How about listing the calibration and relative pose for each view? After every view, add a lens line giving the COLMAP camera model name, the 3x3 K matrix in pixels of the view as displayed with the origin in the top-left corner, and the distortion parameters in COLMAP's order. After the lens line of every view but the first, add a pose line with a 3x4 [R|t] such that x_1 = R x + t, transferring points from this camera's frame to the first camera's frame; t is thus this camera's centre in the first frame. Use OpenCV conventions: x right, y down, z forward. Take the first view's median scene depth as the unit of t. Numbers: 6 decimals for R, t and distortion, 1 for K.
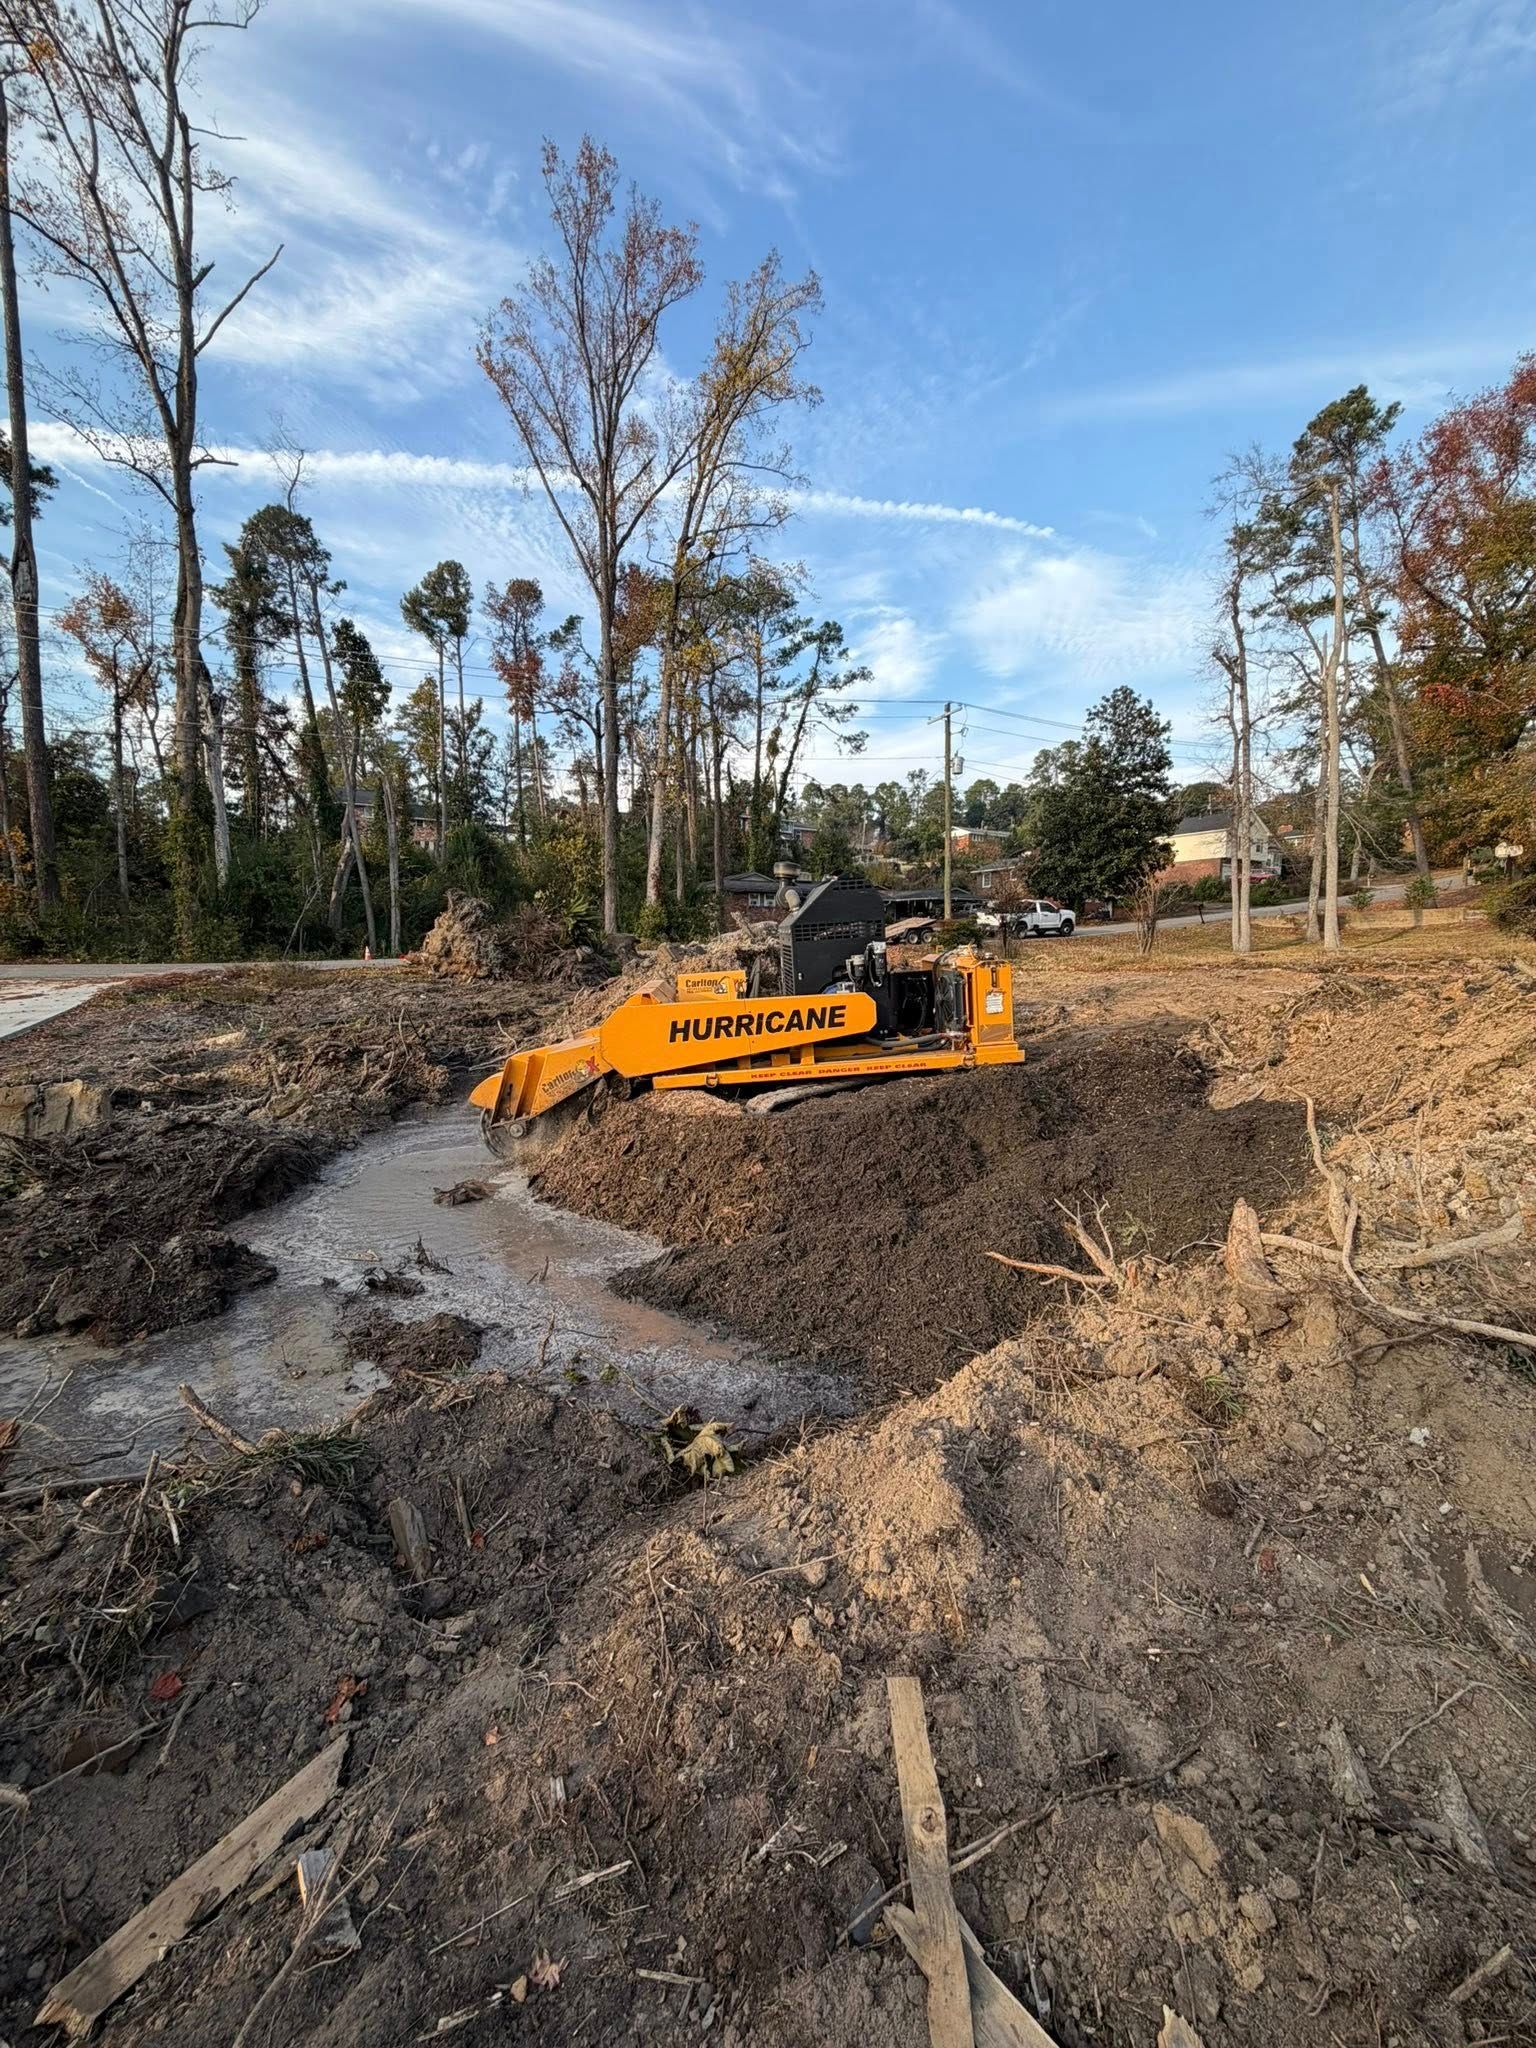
lens RADIAL K [[1399.1, 0, 768.0], [0, 1399.1, 1024.0], [0, 0, 1]] dist [-0.002942, -0.007415]
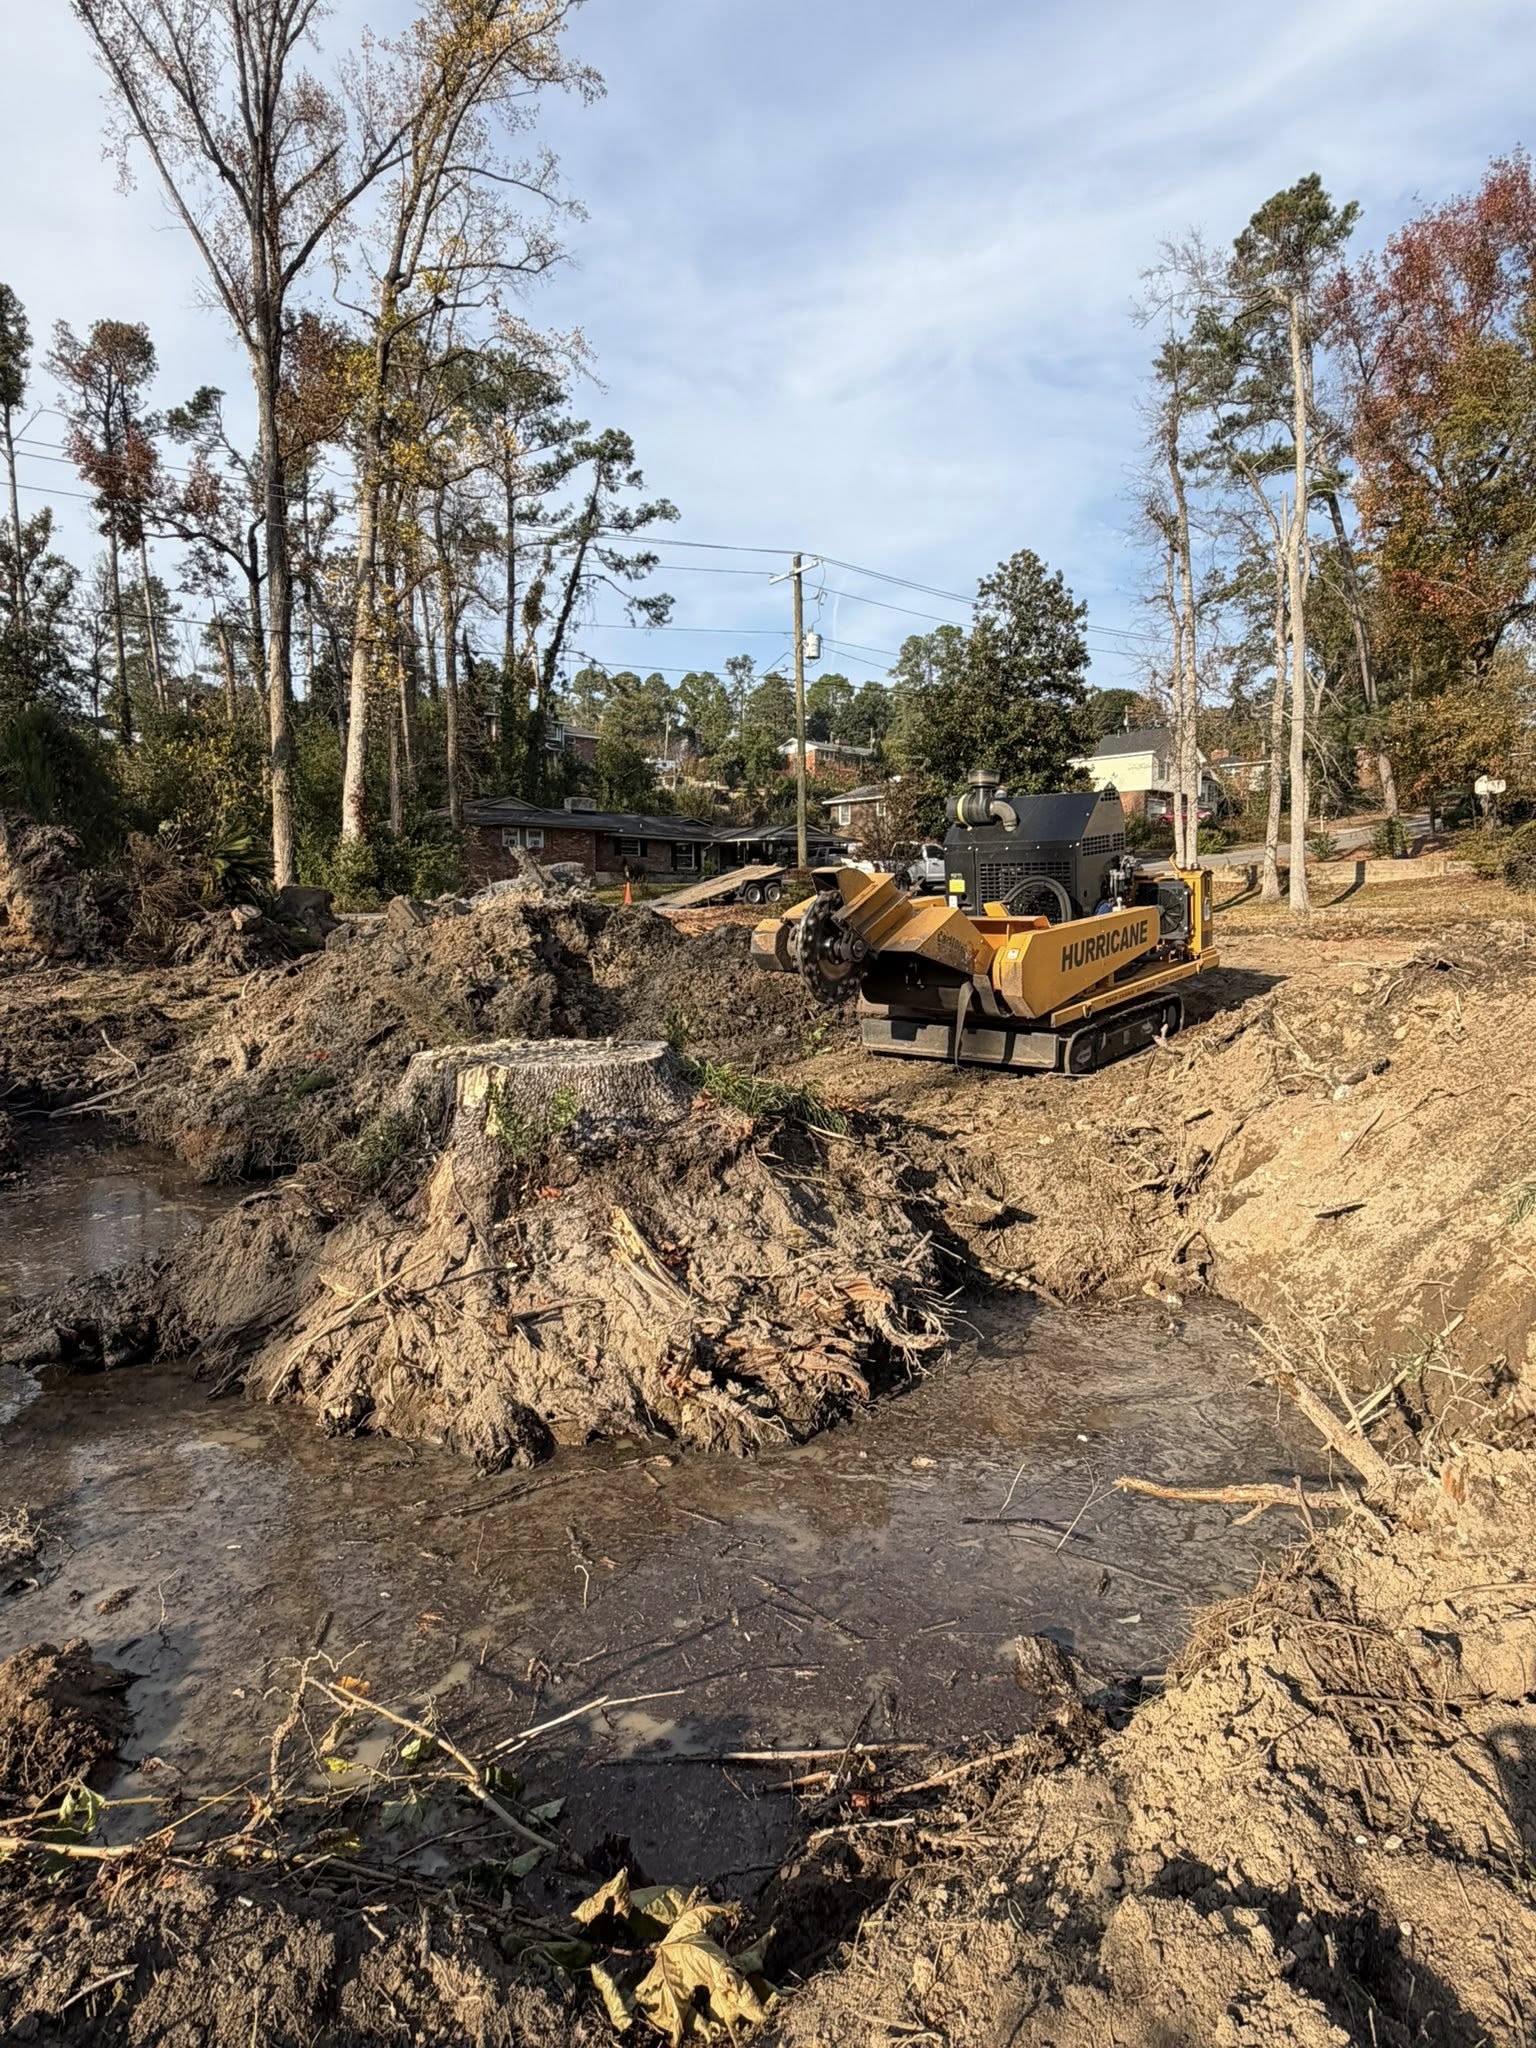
lens RADIAL K [[1399.1, 0, 768.0], [0, 1399.1, 1024.0], [0, 0, 1]] dist [-0.002942, -0.007415]
pose [[0.959115, -0.021133, 0.282227, -0.082469], [0.019045, 0.999767, 0.010141, -0.004718], [-0.282375, -0.004351, 0.959294, 0.328174]]
